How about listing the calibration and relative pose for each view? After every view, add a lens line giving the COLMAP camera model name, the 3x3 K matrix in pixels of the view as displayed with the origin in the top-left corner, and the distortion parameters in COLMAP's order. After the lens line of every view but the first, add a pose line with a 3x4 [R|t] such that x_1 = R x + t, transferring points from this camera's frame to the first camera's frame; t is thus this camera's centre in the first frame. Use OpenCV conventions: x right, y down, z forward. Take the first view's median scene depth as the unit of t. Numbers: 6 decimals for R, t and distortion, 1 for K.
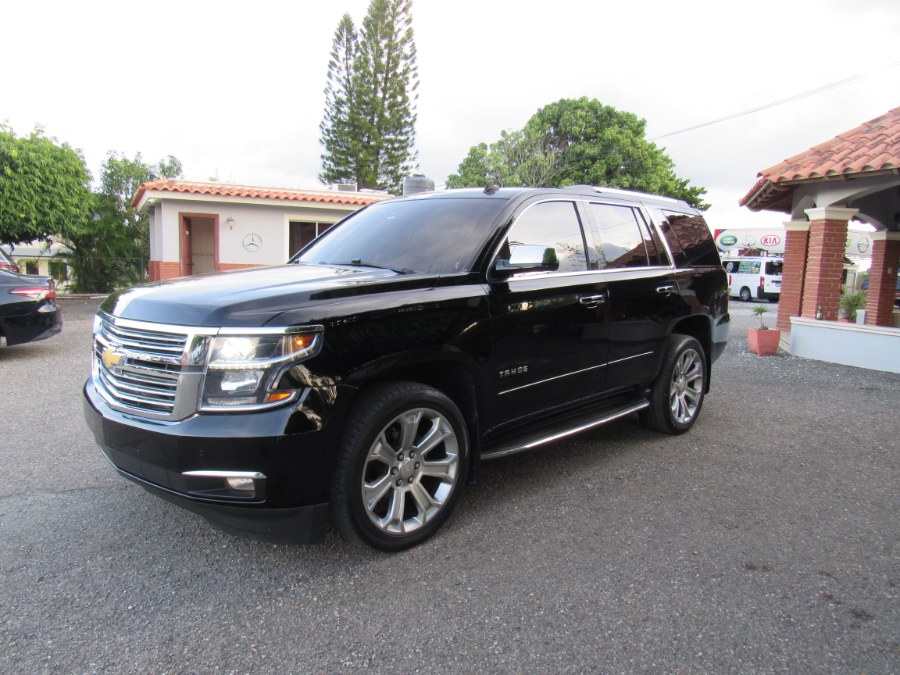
lens RADIAL K [[653.6, 0, 445.6], [0, 653.6, 336.3], [0, 0, 1]] dist [-0.044885, 0.033490]
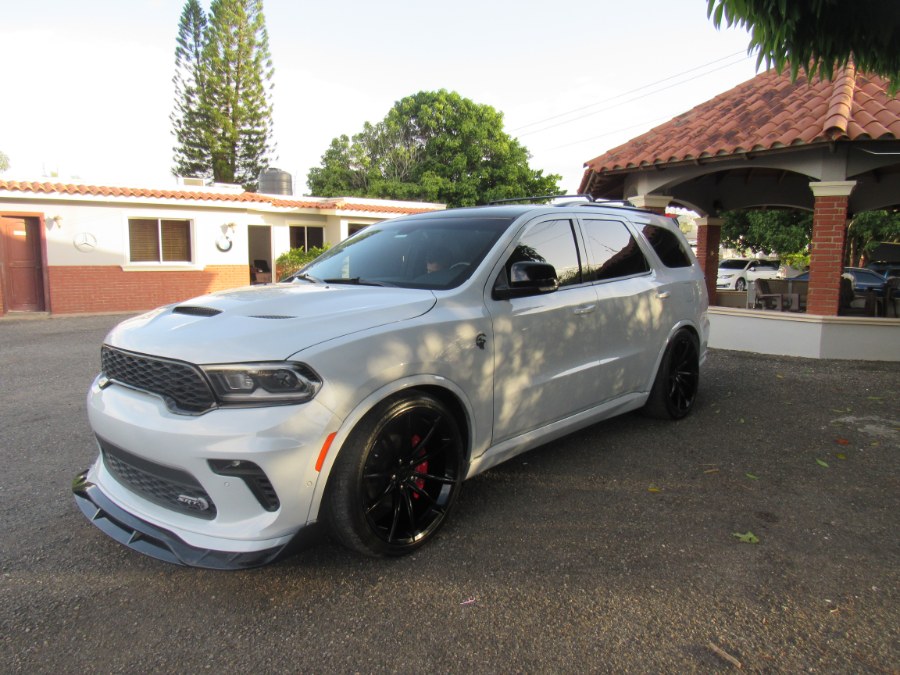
lens RADIAL K [[653.6, 0, 453.7], [0, 653.6, 333.5], [0, 0, 1]] dist [-0.044885, 0.033490]
pose [[0.981085, -0.050369, 0.186911, 0.021737], [0.049015, 0.998728, 0.011863, 0.000116], [-0.187271, -0.002477, 0.982305, -0.000205]]
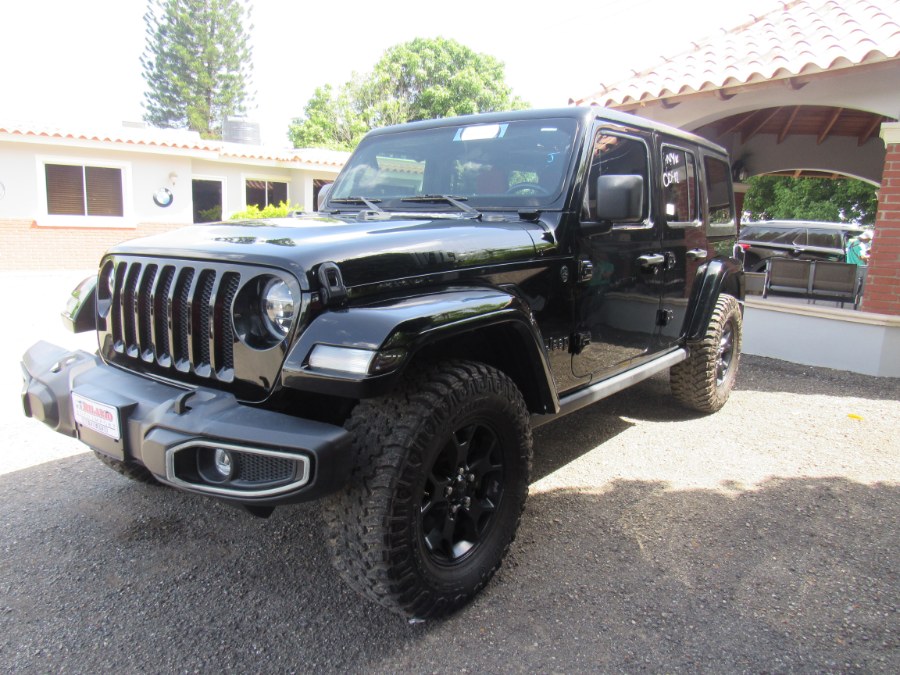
lens RADIAL K [[653.6, 0, 453.8], [0, 653.6, 334.3], [0, 0, 1]] dist [-0.044885, 0.033490]
pose [[0.985449, -0.026345, 0.167915, 0.068549], [0.016066, 0.997929, 0.062279, -0.005263], [-0.169208, -0.058675, 0.983832, 0.074772]]
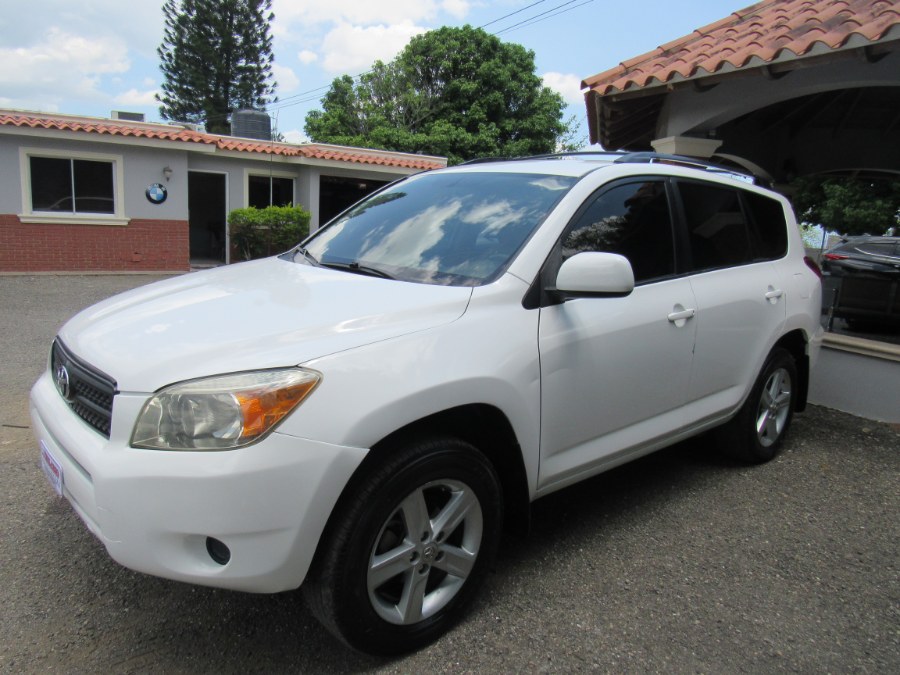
lens RADIAL K [[653.6, 0, 451.1], [0, 653.6, 335.8], [0, 0, 1]] dist [-0.044885, 0.033490]
pose [[0.993579, -0.005673, 0.112999, 0.093147], [-0.002076, 0.997660, 0.068336, -0.013043], [-0.113123, -0.068132, 0.991242, 0.115040]]
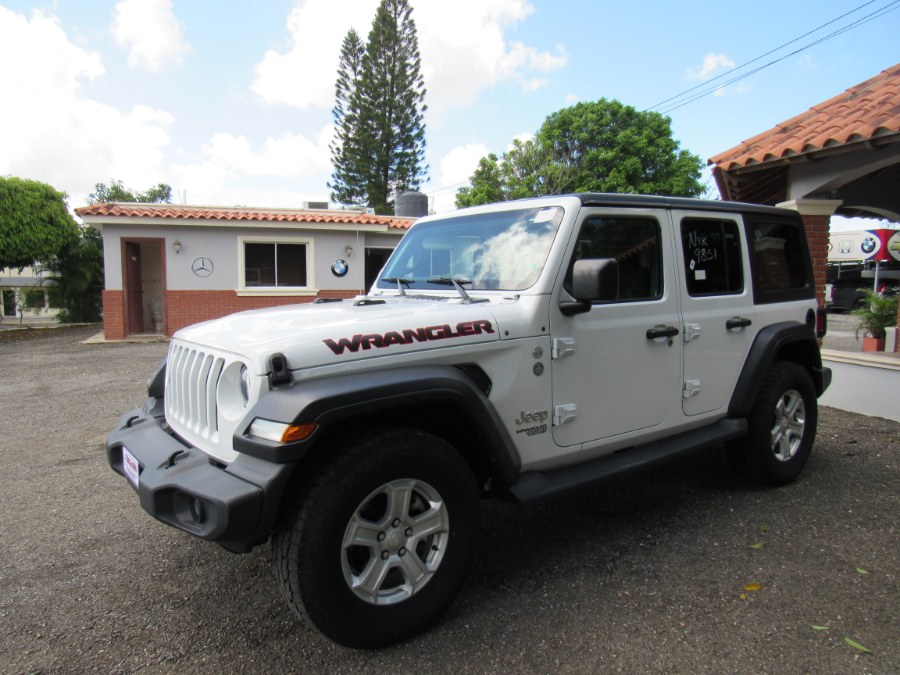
lens RADIAL K [[653.6, 0, 445.1], [0, 653.6, 343.2], [0, 0, 1]] dist [-0.044885, 0.033490]
pose [[0.994125, -0.017803, -0.106767, 0.083372], [0.015975, 0.999711, -0.017957, -0.007155], [0.107056, 0.016146, 0.994122, 0.063652]]
